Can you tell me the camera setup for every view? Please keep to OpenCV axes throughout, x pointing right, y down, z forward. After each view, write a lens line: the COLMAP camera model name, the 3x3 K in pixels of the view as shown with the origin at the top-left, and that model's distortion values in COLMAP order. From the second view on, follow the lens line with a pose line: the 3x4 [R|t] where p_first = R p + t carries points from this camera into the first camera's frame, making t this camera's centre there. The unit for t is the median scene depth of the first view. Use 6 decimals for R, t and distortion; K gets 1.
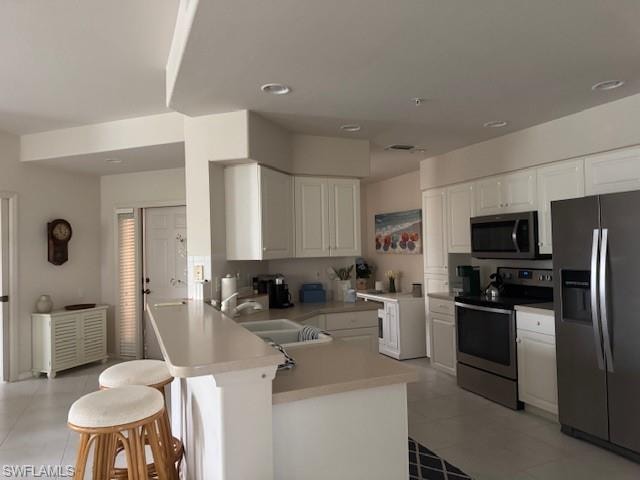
lens RADIAL K [[447.5, 0, 320.0], [0, 447.5, 240.0], [0, 0, 1]] dist [0.094644, -0.117841]
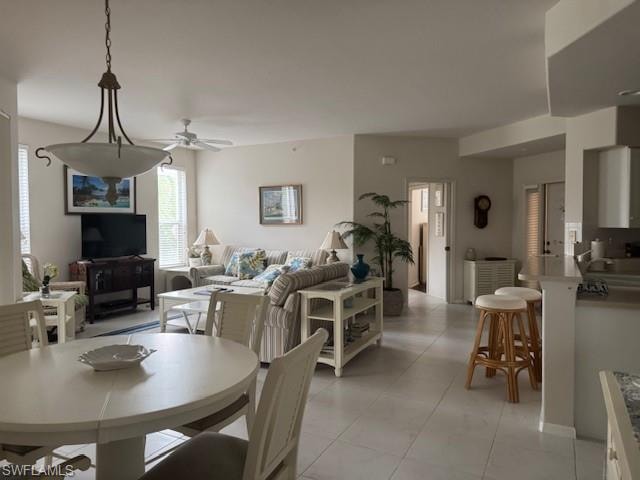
lens RADIAL K [[463.0, 0, 320.0], [0, 463.0, 240.0], [0, 0, 1]] dist [0.068177, -0.003417]
pose [[0.640940, 0.049952, -0.765964, 0.246993], [0.002944, 0.997713, 0.067529, -0.008330], [0.767585, -0.045537, 0.639327, -0.352986]]
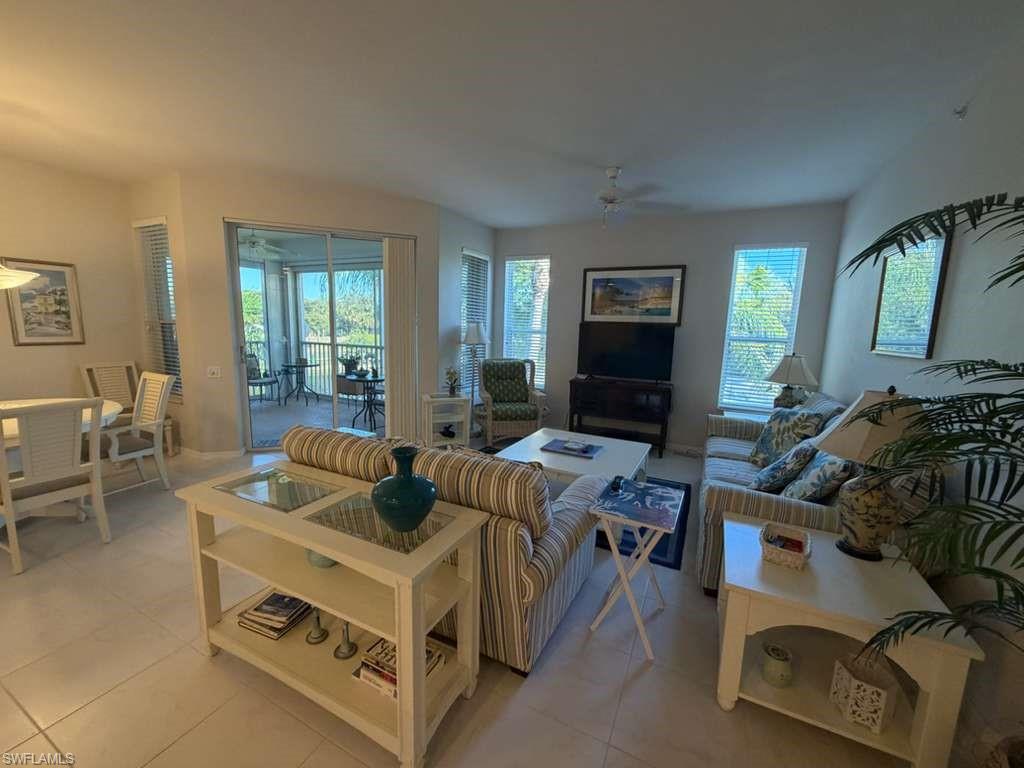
lens RADIAL K [[405.8, 0, 508.6], [0, 405.8, 384.9], [0, 0, 1]] dist [-0.001126, -0.000059]
pose [[-0.753789, 0.096346, -0.650015, -0.413463], [-0.002731, 0.988725, 0.149717, 0.009124], [0.657111, 0.114630, -0.745027, 0.694322]]
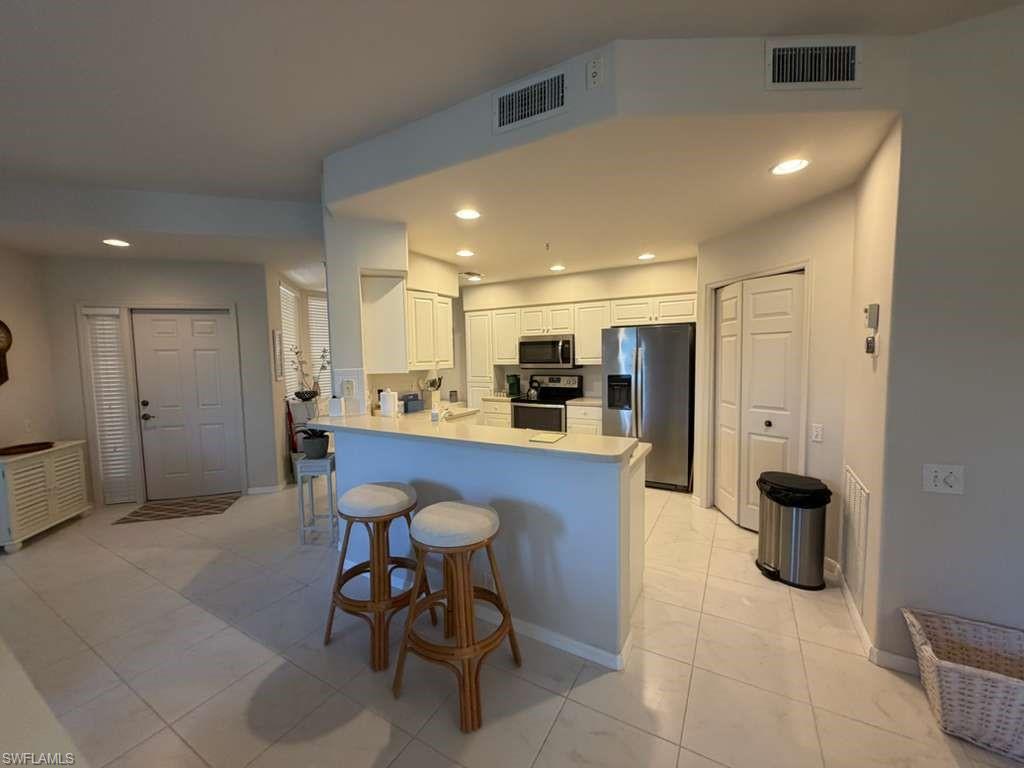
lens RADIAL K [[405.8, 0, 508.6], [0, 405.8, 384.9], [0, 0, 1]] dist [-0.001126, -0.000059]
pose [[0.797636, -0.038152, 0.601931, -0.389920], [-0.009795, 0.997046, 0.076174, -0.001238], [-0.603059, -0.066655, 0.794907, 0.093209]]
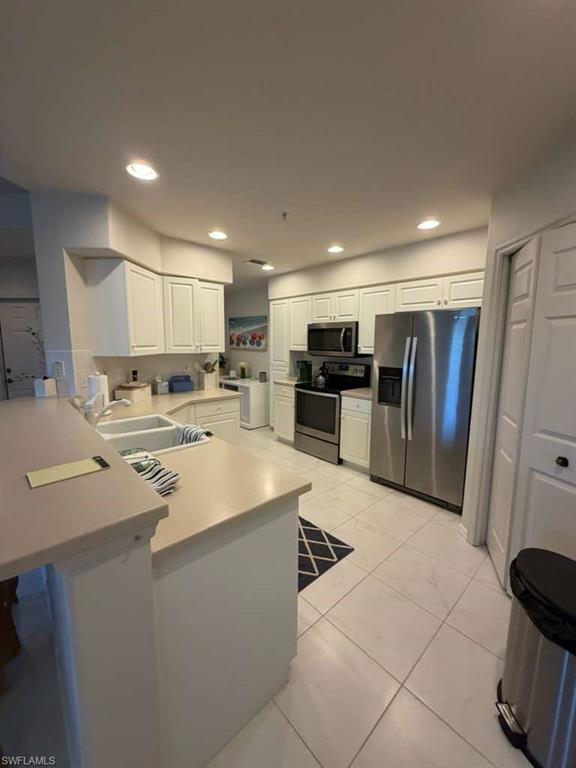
lens RADIAL K [[304.3, 0, 288.0], [0, 304.3, 380.0], [0, 0, 1]] dist [-0.001126, -0.000059]
pose [[0.941723, -0.014799, 0.336063, -0.020924], [-0.033516, 0.989933, 0.137512, -0.008083], [-0.334715, -0.140762, 0.931747, 0.175532]]
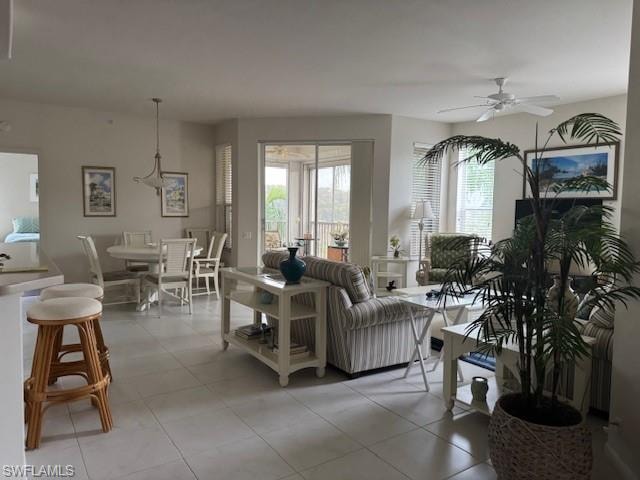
lens RADIAL K [[447.5, 0, 320.0], [0, 447.5, 240.0], [0, 0, 1]] dist [0.094644, -0.117841]
pose [[-0.977907, 0.020500, -0.208033, -0.428507], [0.008154, 0.998163, 0.060030, 0.040518], [0.208881, 0.057008, -0.976278, 1.189322]]
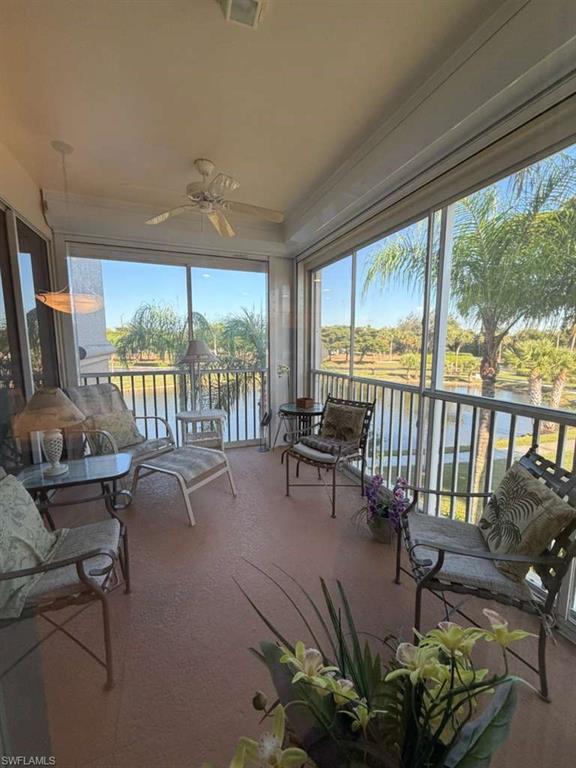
lens RADIAL K [[304.3, 0, 288.0], [0, 304.3, 380.0], [0, 0, 1]] dist [-0.001126, -0.000059]
pose [[-0.999616, 0.019560, 0.019609, -0.808620], [0.021524, 0.994181, 0.105550, 0.018420], [-0.017430, 0.105931, -0.994221, -0.225974]]
